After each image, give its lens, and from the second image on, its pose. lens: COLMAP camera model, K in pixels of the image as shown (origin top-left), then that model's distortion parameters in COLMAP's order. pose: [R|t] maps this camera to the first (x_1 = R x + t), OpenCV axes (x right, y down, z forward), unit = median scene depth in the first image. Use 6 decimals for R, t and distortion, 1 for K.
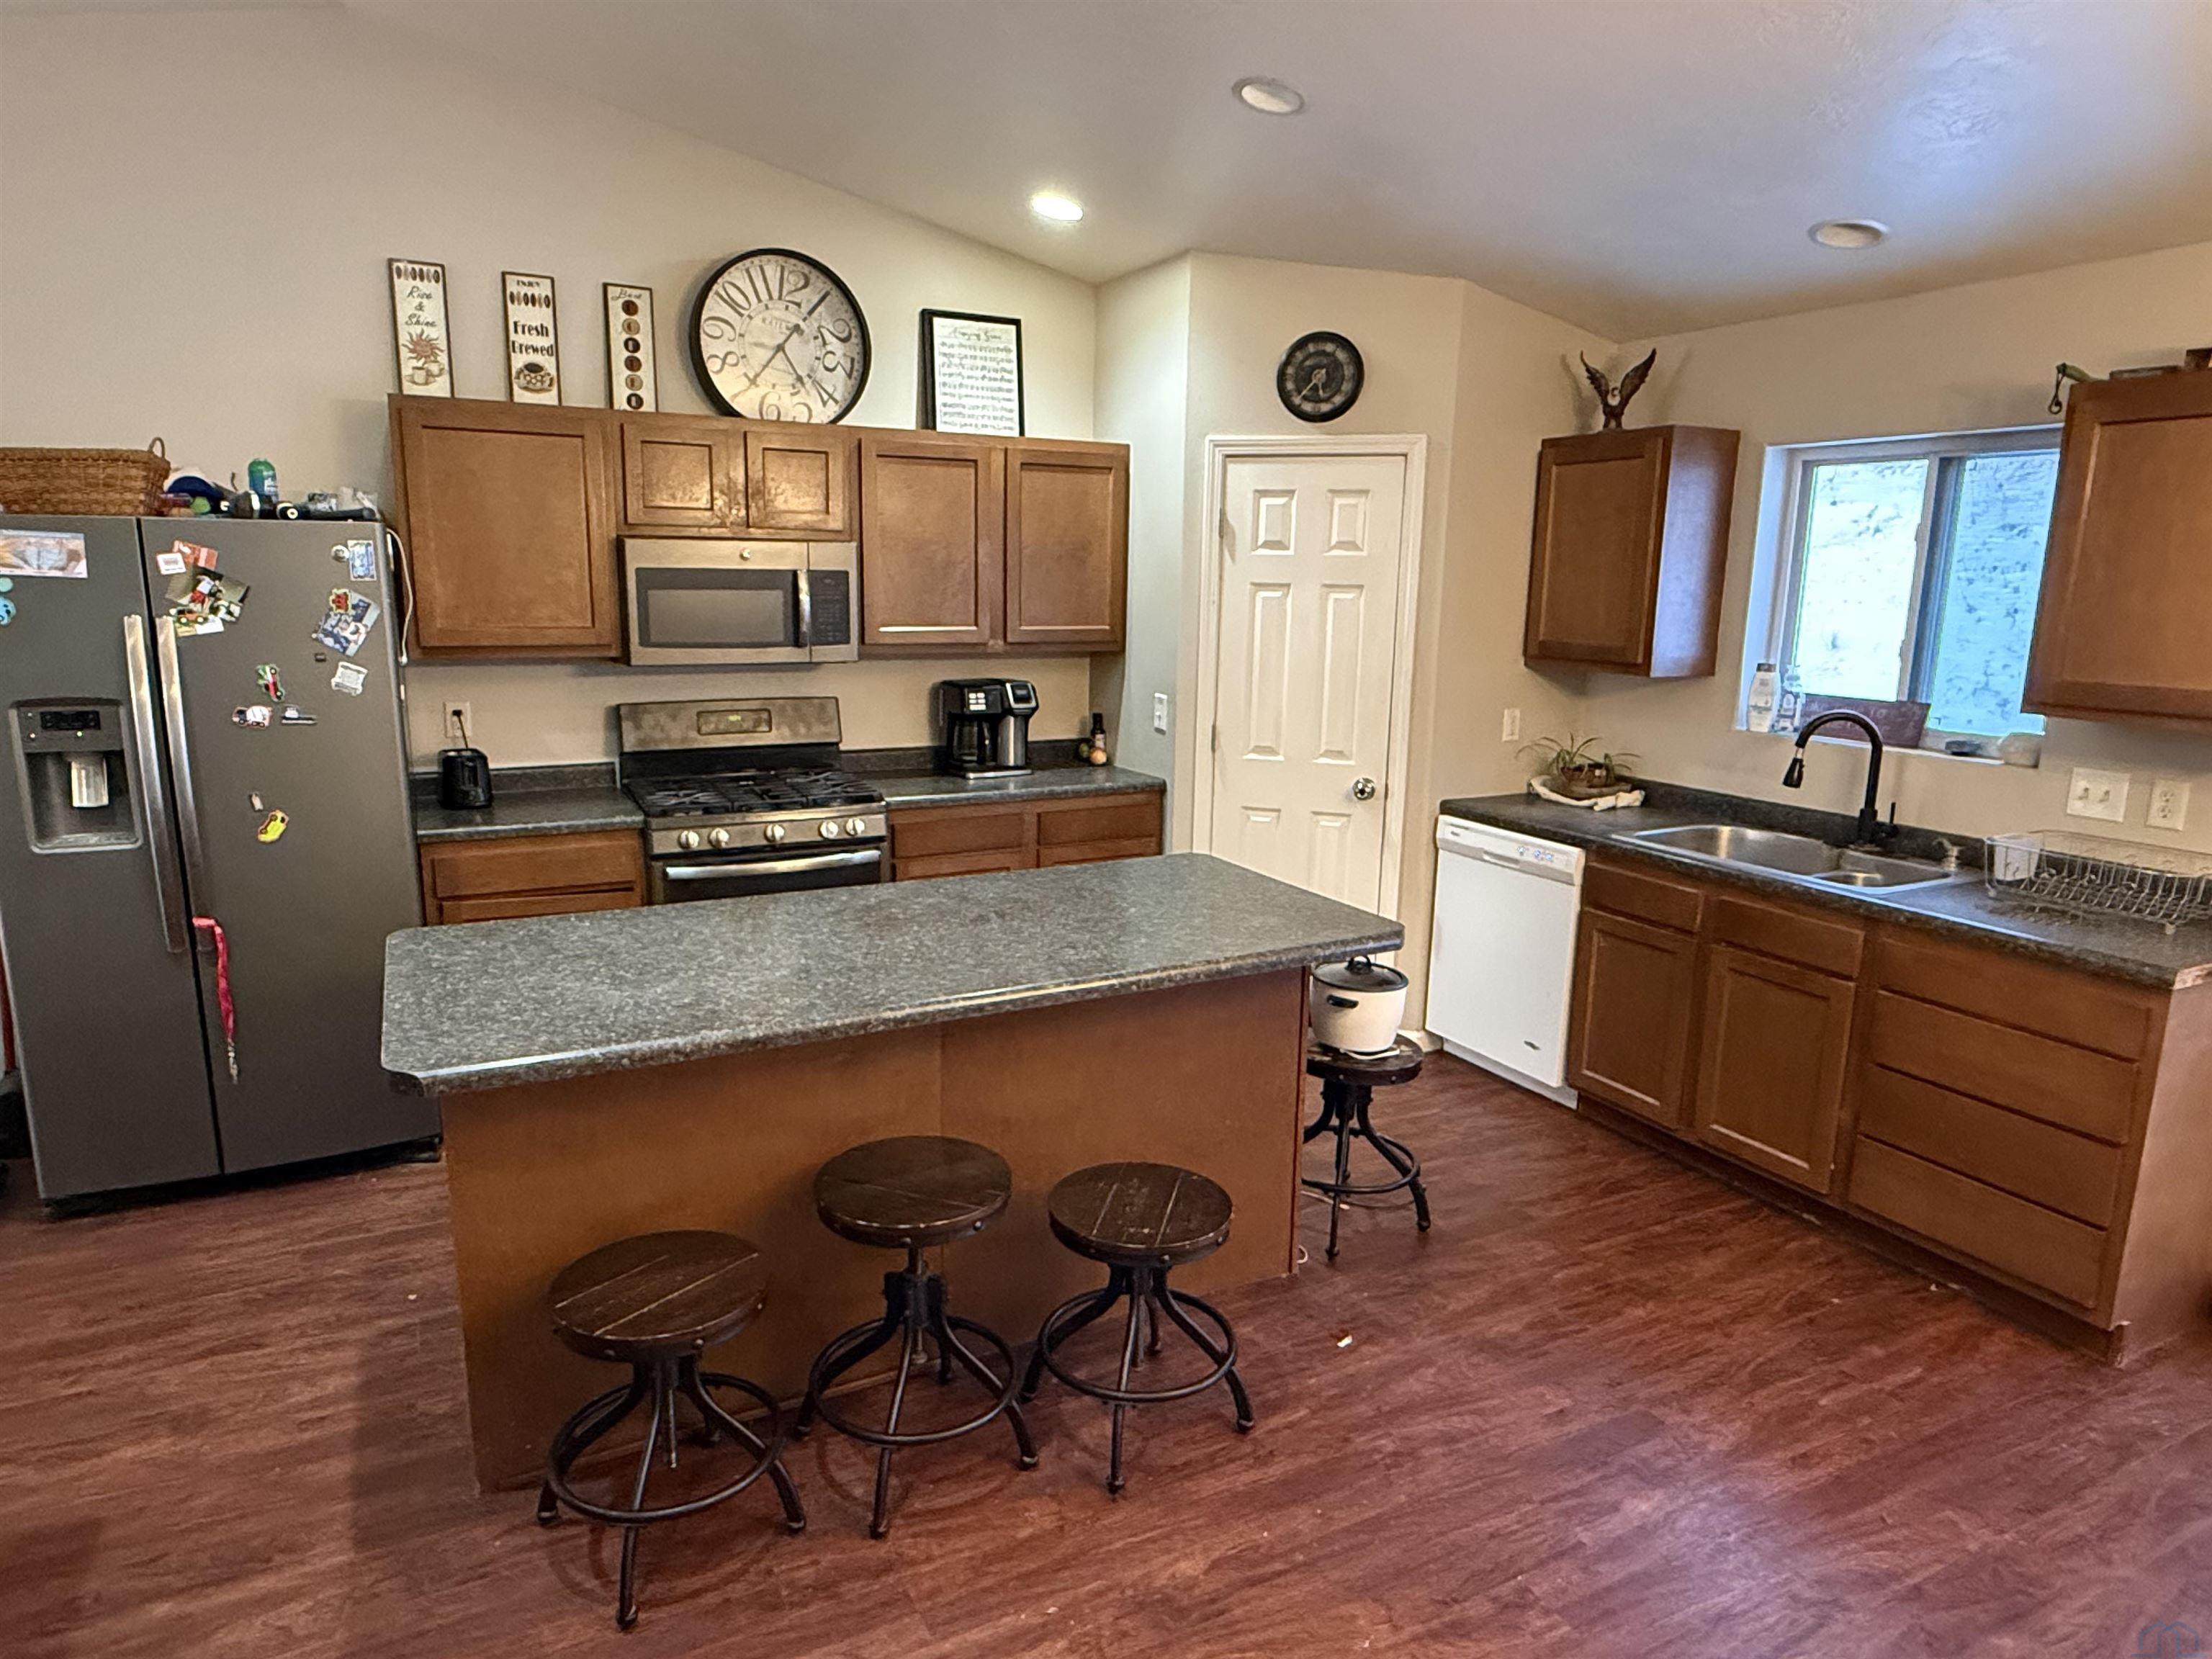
lens RADIAL K [[1282.8, 0, 1093.7], [0, 1282.8, 827.2], [0, 0, 1]] dist [-0.005168, 0.002634]
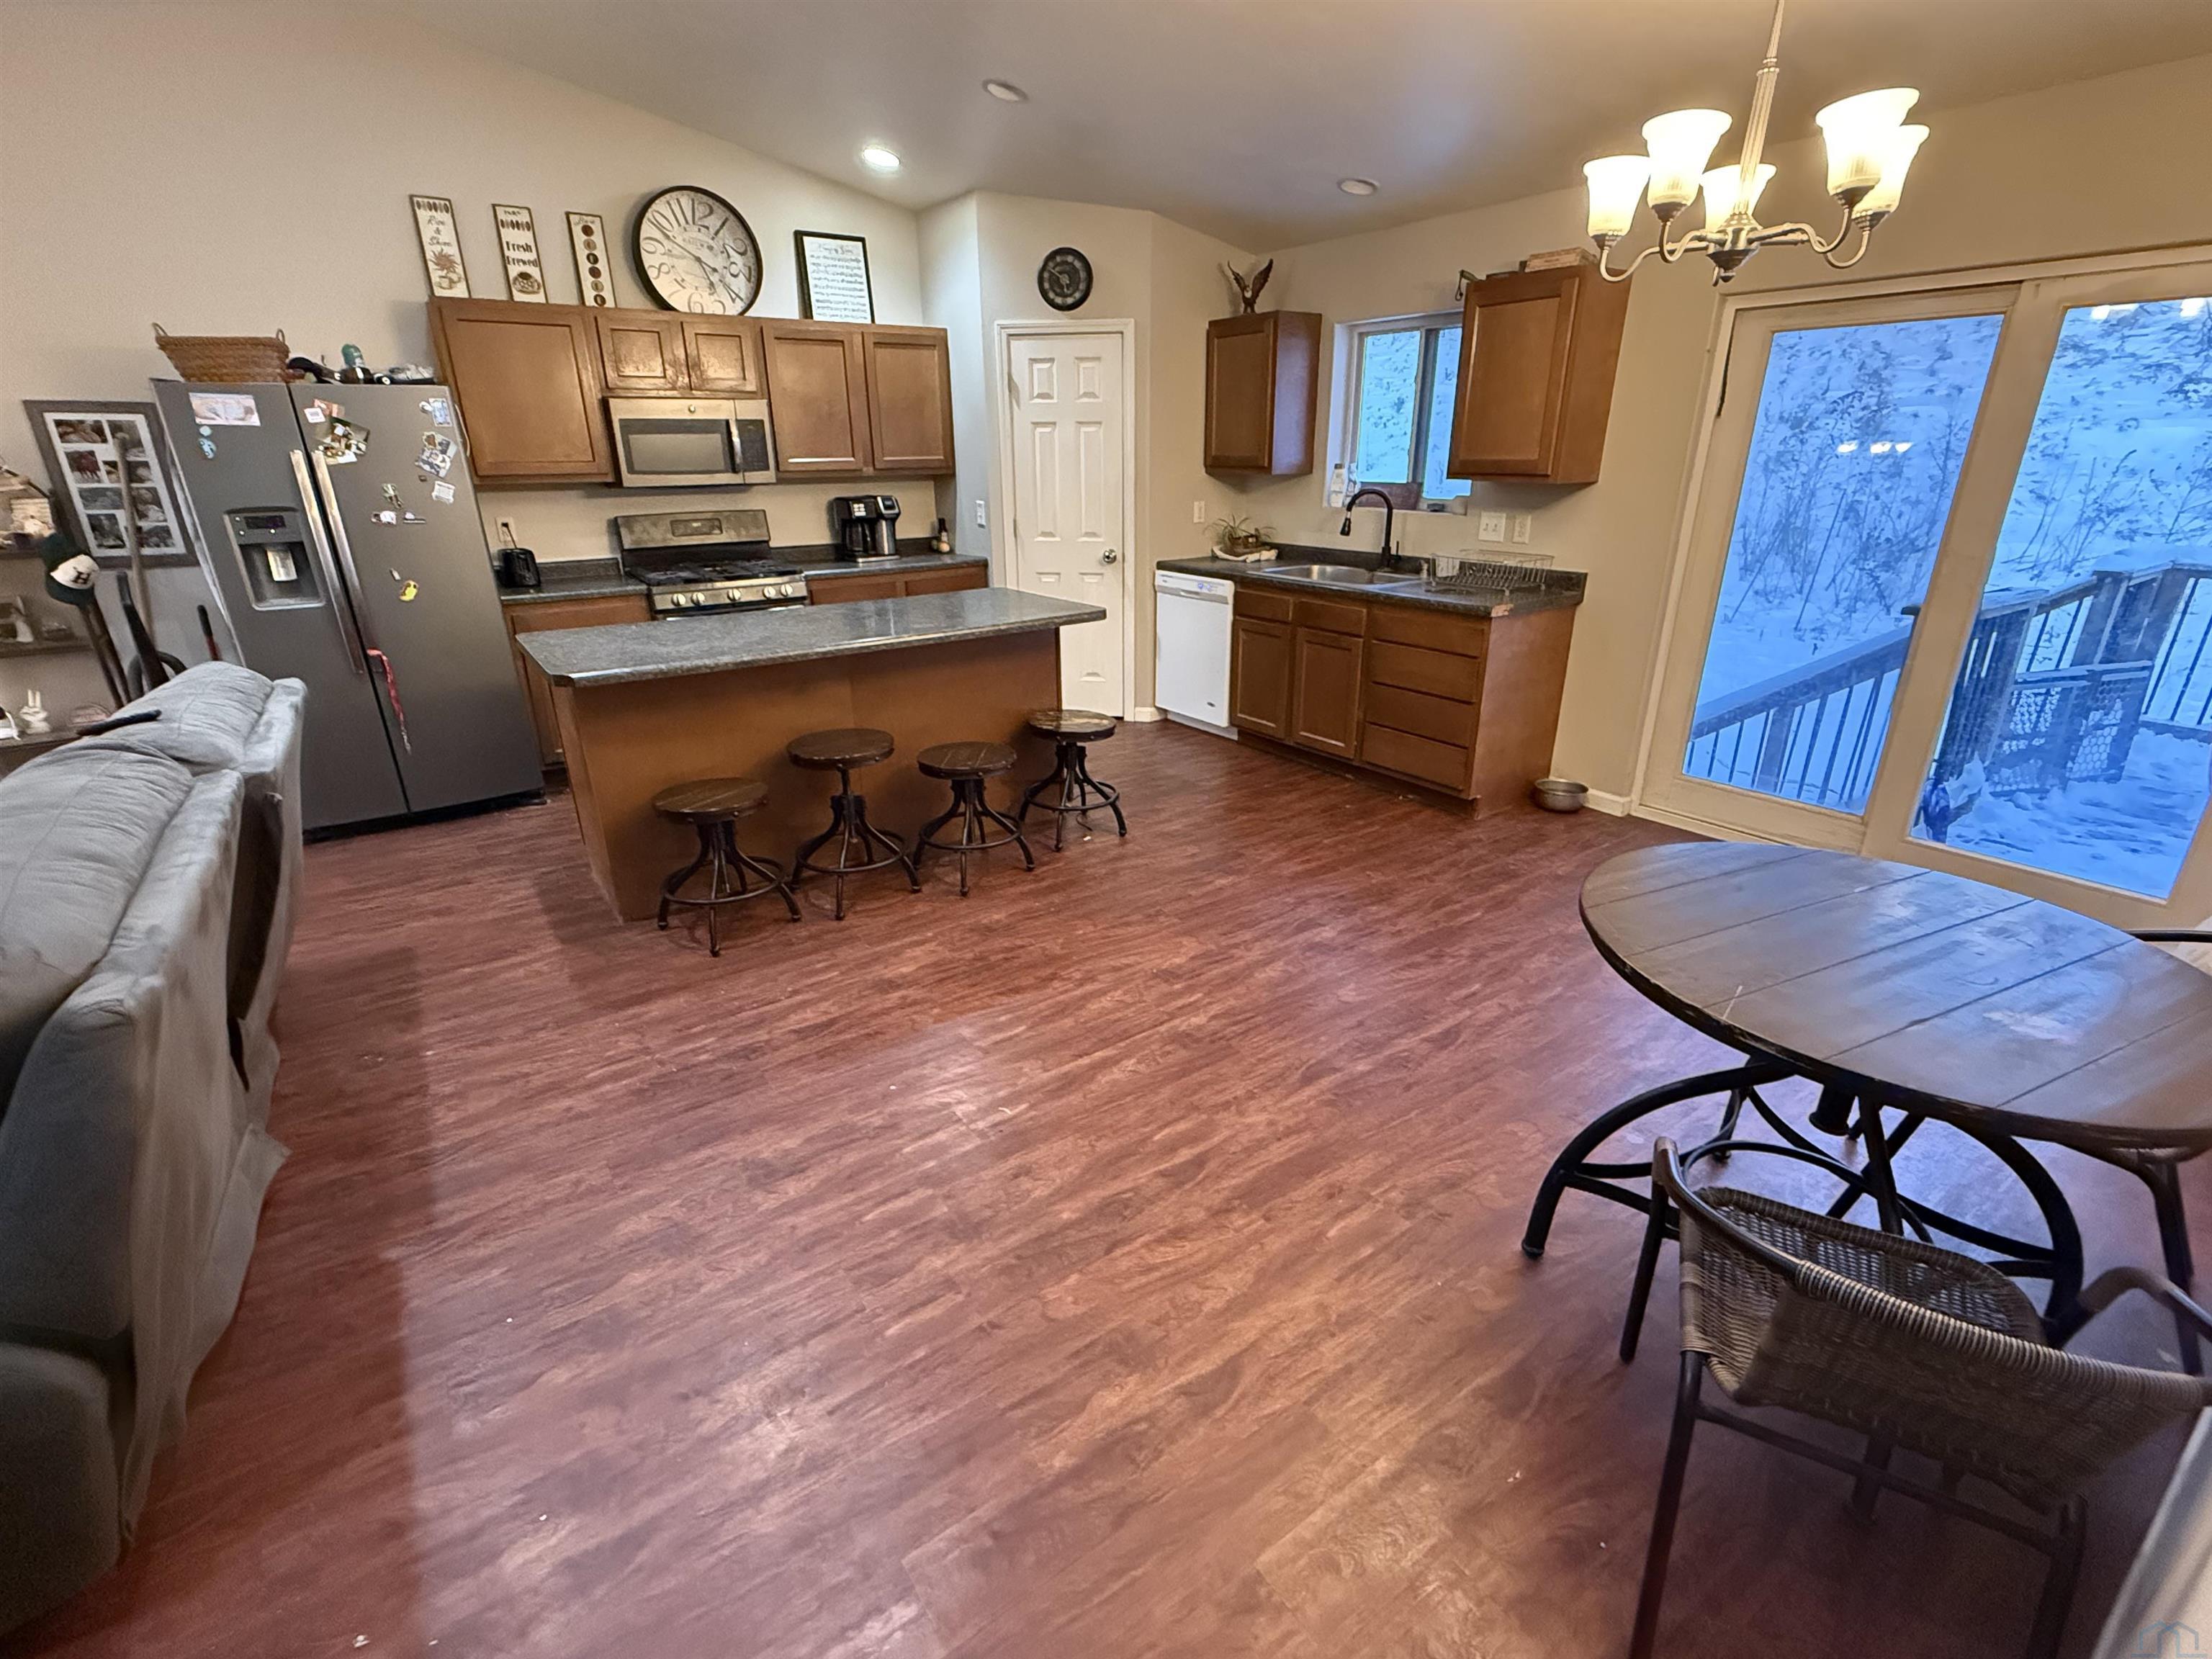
lens RADIAL K [[975.6, 0, 1106.2], [0, 975.6, 822.2], [0, 0, 1]] dist [-0.000370, -0.000858]
pose [[0.989751, -0.073756, 0.122282, 0.039660], [0.051519, 0.983051, 0.175944, 0.101524], [-0.133186, -0.167841, 0.976776, -0.306611]]
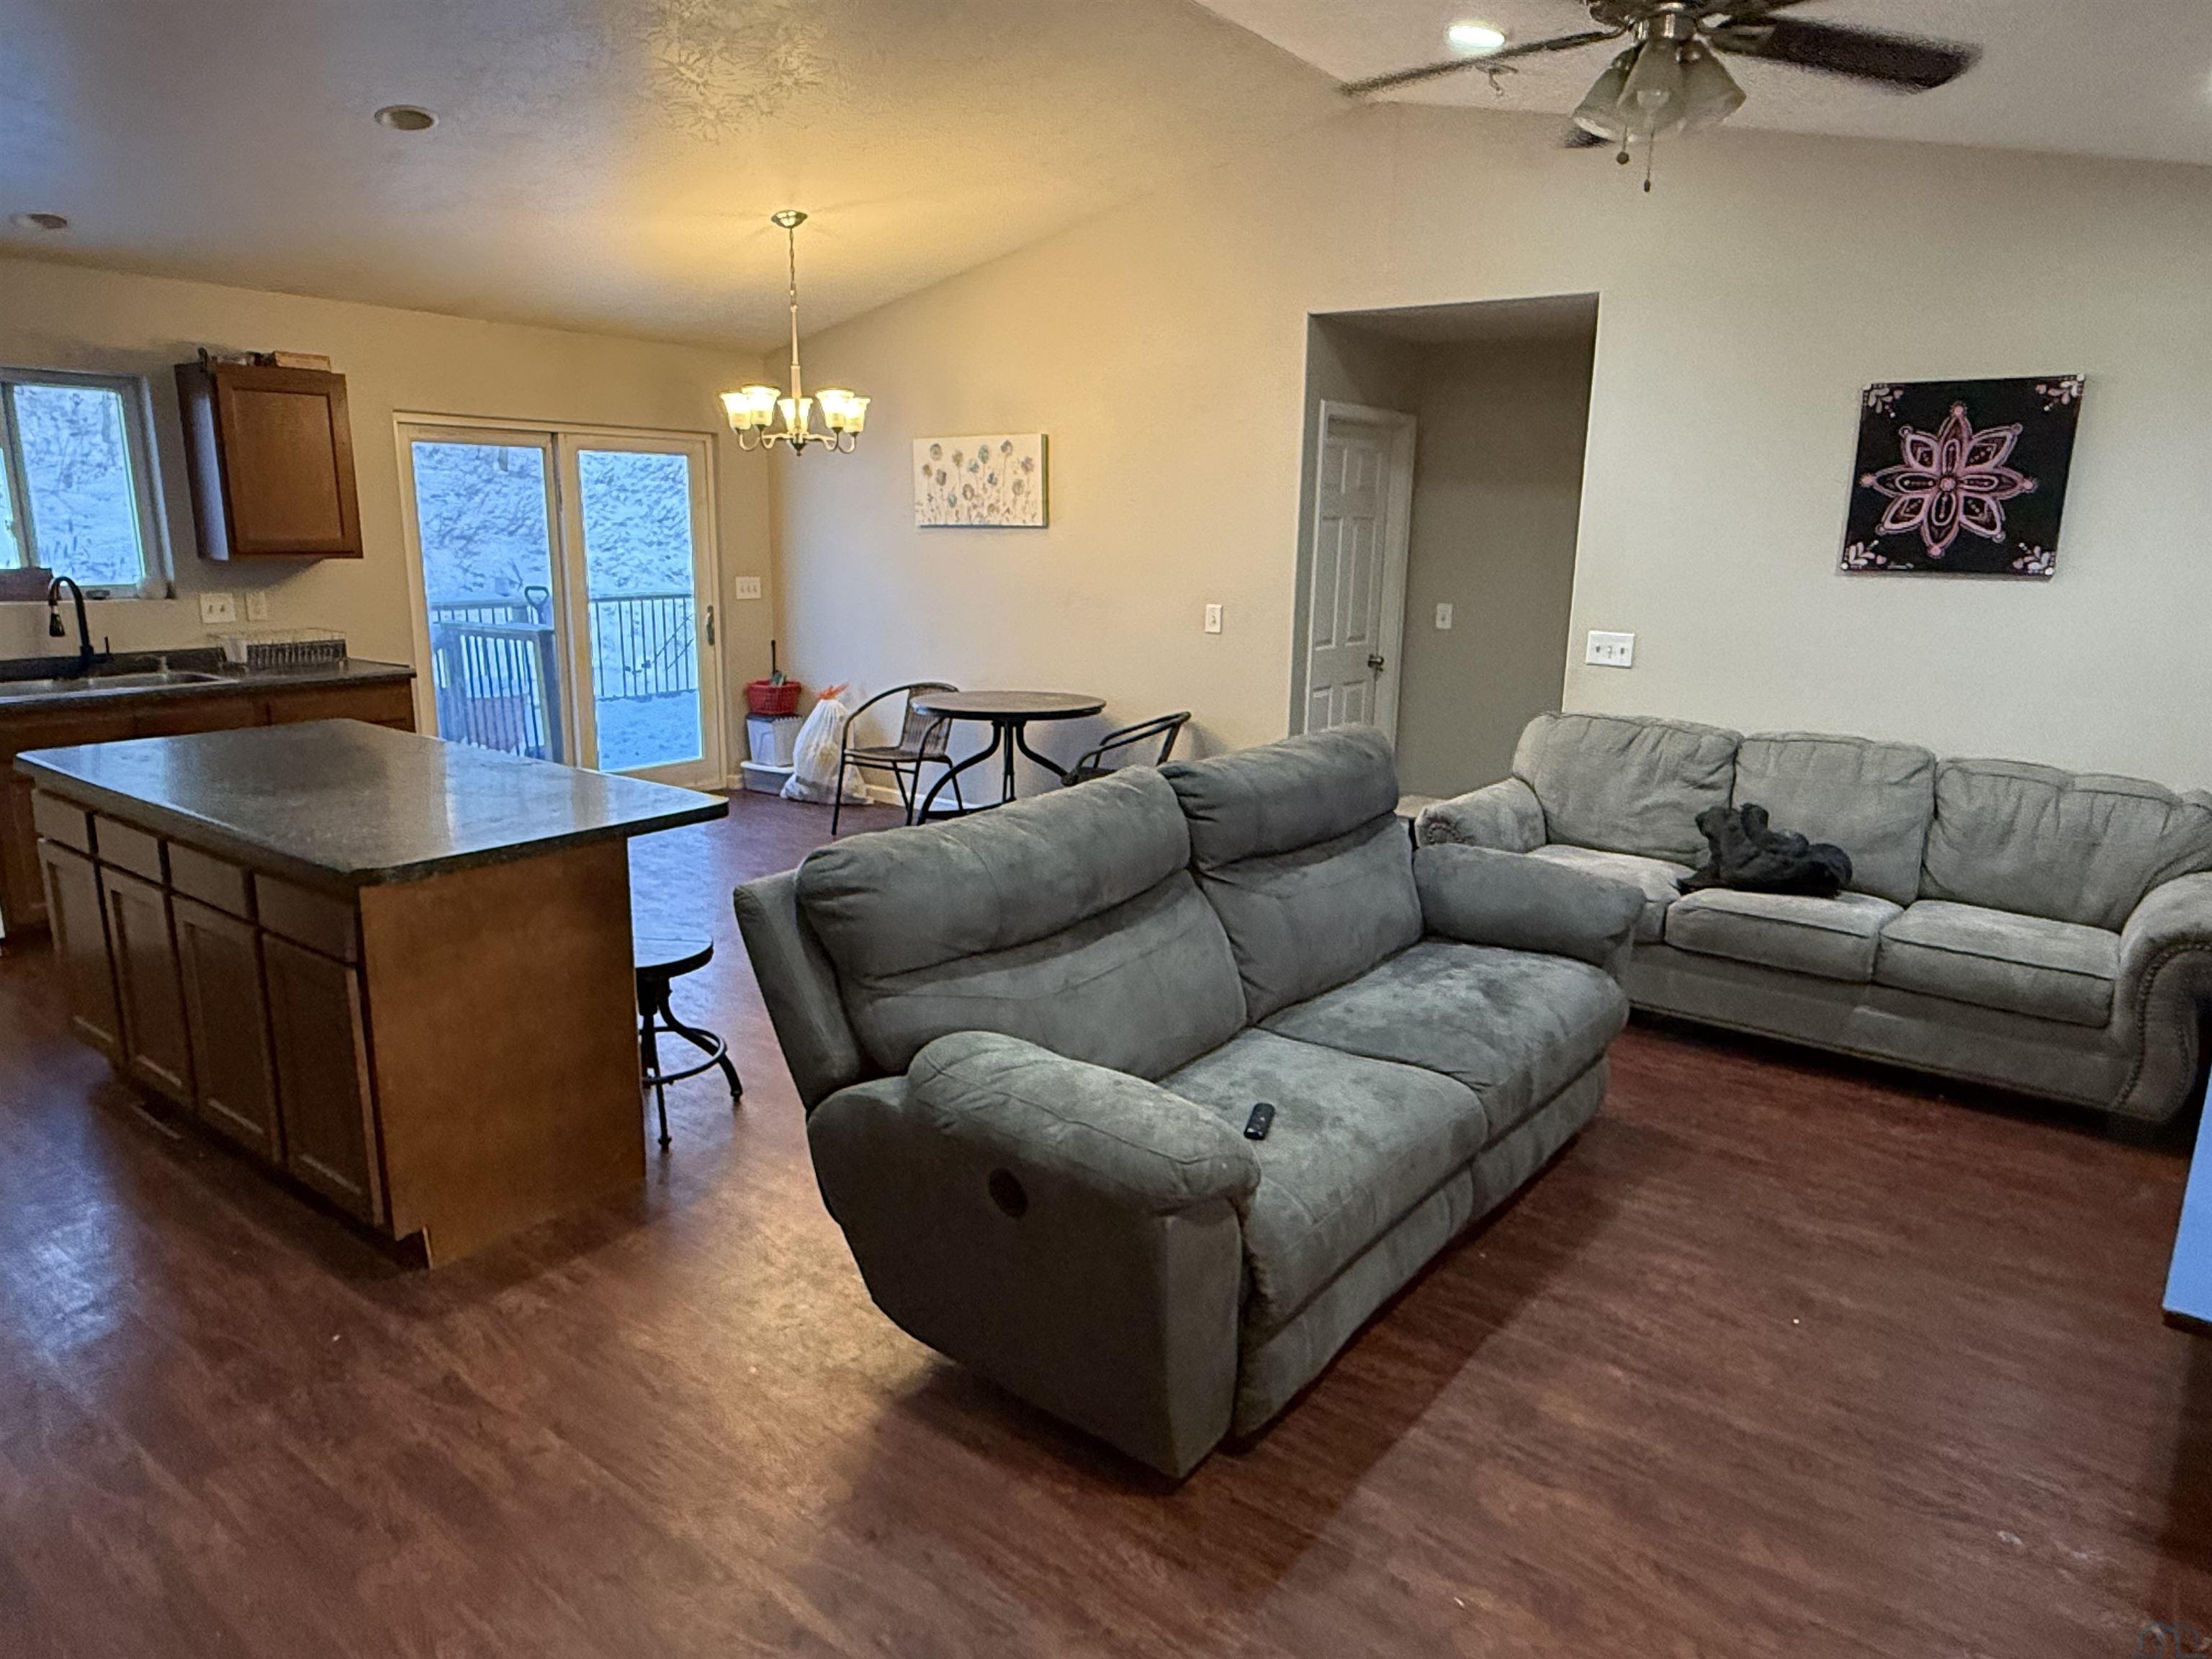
lens RADIAL K [[1382.9, 0, 1111.4], [0, 1382.9, 837.6], [0, 0, 1]] dist [0.001719, -0.000771]
pose [[-0.439950, -0.226165, 0.869076, -1.204749], [0.151528, 0.935195, 0.320079, -0.130285], [-0.885146, 0.272508, -0.377168, 0.650891]]
